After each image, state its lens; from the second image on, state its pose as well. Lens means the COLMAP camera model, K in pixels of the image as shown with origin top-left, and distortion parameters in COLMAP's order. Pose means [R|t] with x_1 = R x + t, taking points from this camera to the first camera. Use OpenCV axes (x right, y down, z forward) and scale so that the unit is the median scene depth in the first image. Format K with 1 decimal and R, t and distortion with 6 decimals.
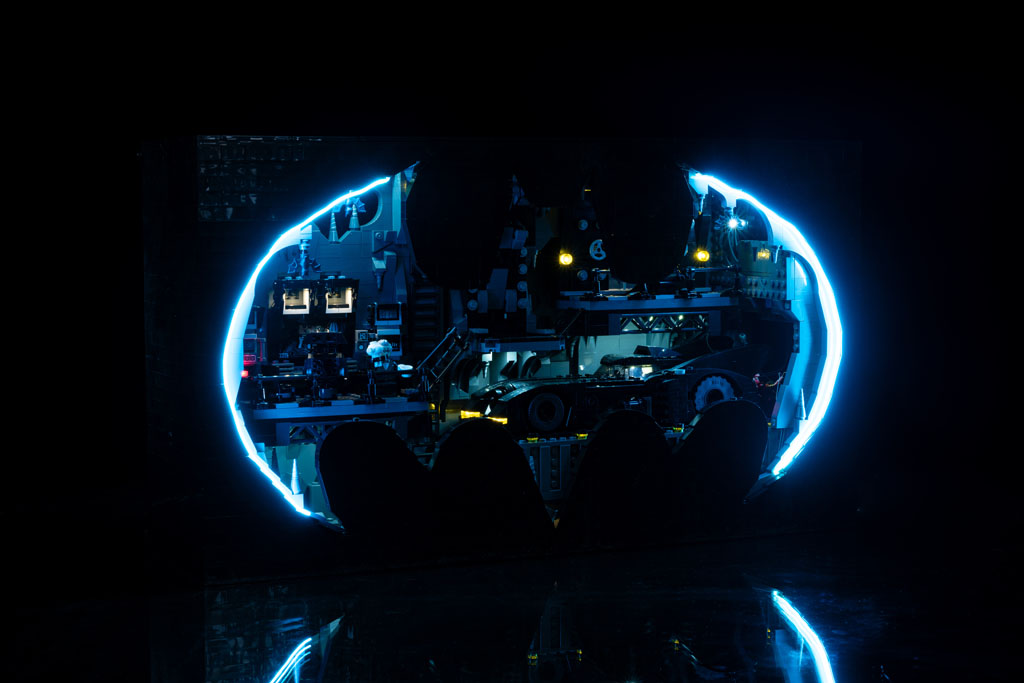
lens RADIAL K [[2037.9, 0, 512.0], [0, 2037.9, 341.5], [0, 0, 1]] dist [0.013303, 0.068797]
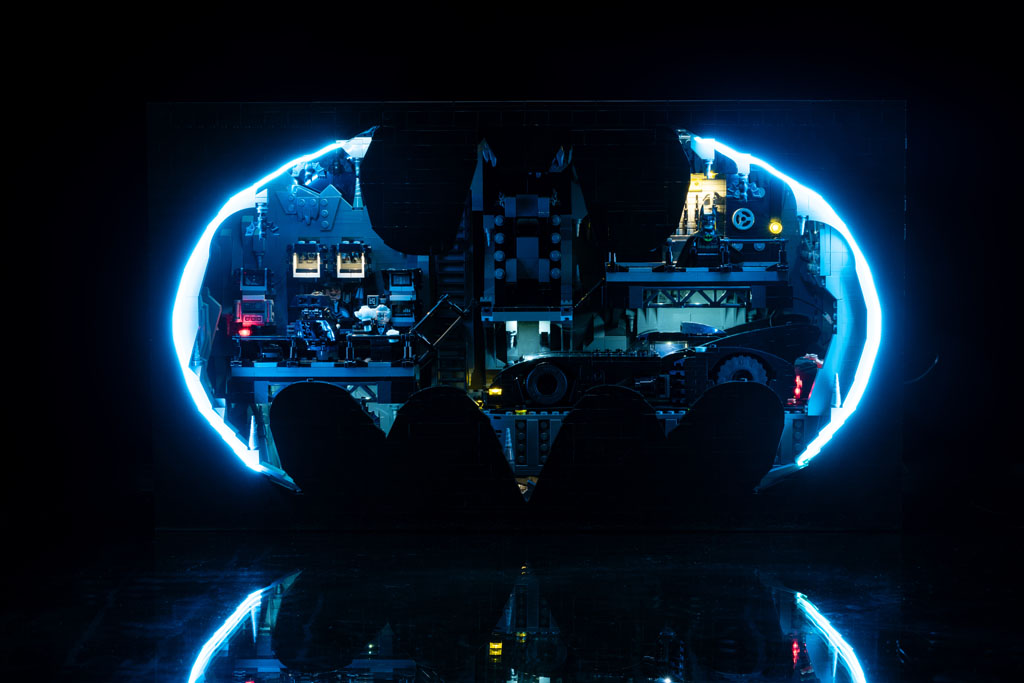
lens RADIAL K [[2037.9, 0, 512.0], [0, 2037.9, 341.5], [0, 0, 1]] dist [0.013303, 0.068797]
pose [[0.895639, 0.035387, -0.443371, 0.428347], [-0.033827, 0.999362, 0.011430, 0.003463], [0.443493, 0.004761, 0.896265, 0.122919]]
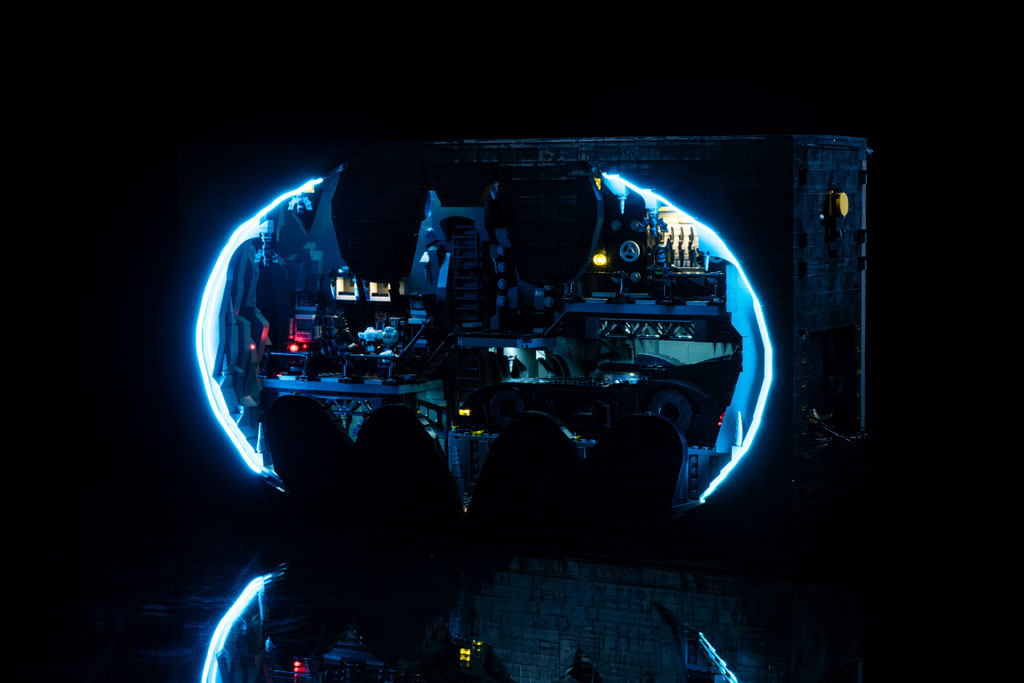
lens RADIAL K [[2101.6, 0, 512.0], [0, 2101.6, 341.5], [0, 0, 1]] dist [-0.056816, -0.164104]
pose [[0.574963, 0.061909, -0.815834, 0.865107], [-0.060193, 0.997632, 0.033283, -0.033441], [0.815962, 0.029971, 0.577327, 0.393422]]
